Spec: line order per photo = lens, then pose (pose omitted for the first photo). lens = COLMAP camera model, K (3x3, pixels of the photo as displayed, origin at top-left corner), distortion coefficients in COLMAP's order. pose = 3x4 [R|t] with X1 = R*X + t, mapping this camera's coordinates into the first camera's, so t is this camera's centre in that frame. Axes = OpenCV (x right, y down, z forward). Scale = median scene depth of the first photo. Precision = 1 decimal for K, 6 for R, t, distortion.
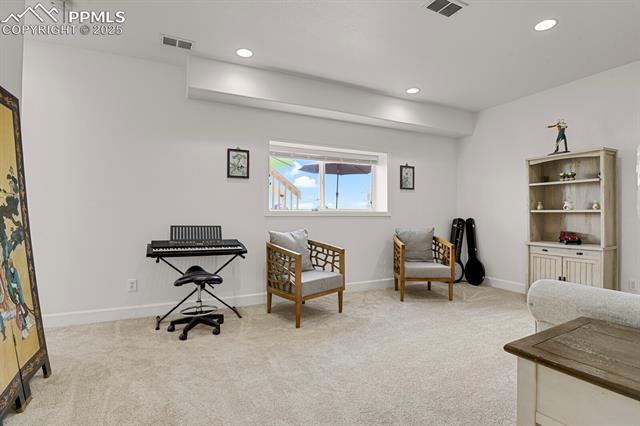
lens RADIAL K [[314.6, 0, 323.9], [0, 314.6, 213.3], [0, 0, 1]] dist [-0.023914, -0.003316]
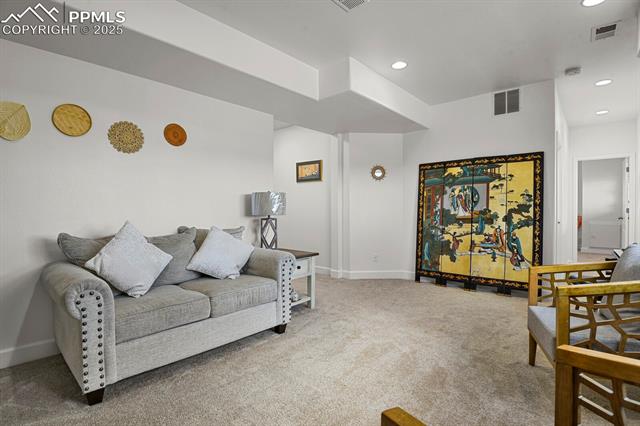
lens RADIAL K [[314.6, 0, 321.7], [0, 314.6, 213.7], [0, 0, 1]] dist [-0.023914, -0.003316]
pose [[-0.922624, 0.007685, -0.385623, 0.544920], [0.004275, 0.999944, 0.009699, -0.007310], [0.385676, 0.007300, -0.922605, 1.207806]]
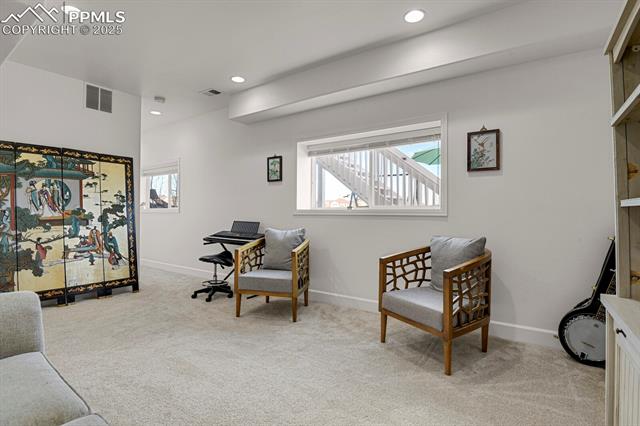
lens RADIAL K [[314.6, 0, 322.2], [0, 314.6, 212.7], [0, 0, 1]] dist [-0.023914, -0.003316]
pose [[0.484475, 0.000595, -0.874805, 0.818960], [-0.000544, 1.000000, 0.000379, 0.002336], [0.874805, 0.000292, 0.484475, 0.592293]]
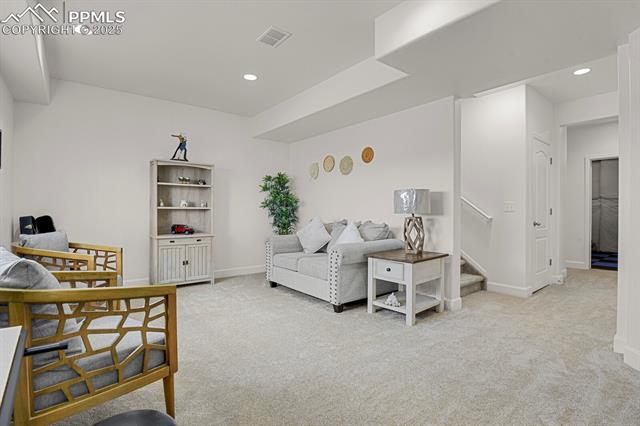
lens RADIAL K [[314.6, 0, 322.4], [0, 314.6, 212.7], [0, 0, 1]] dist [-0.023914, -0.003316]
pose [[-0.233563, -0.009622, 0.972294, -0.542398], [-0.008245, 0.999935, 0.007915, -0.002847], [-0.972307, -0.006167, -0.233627, 0.711119]]
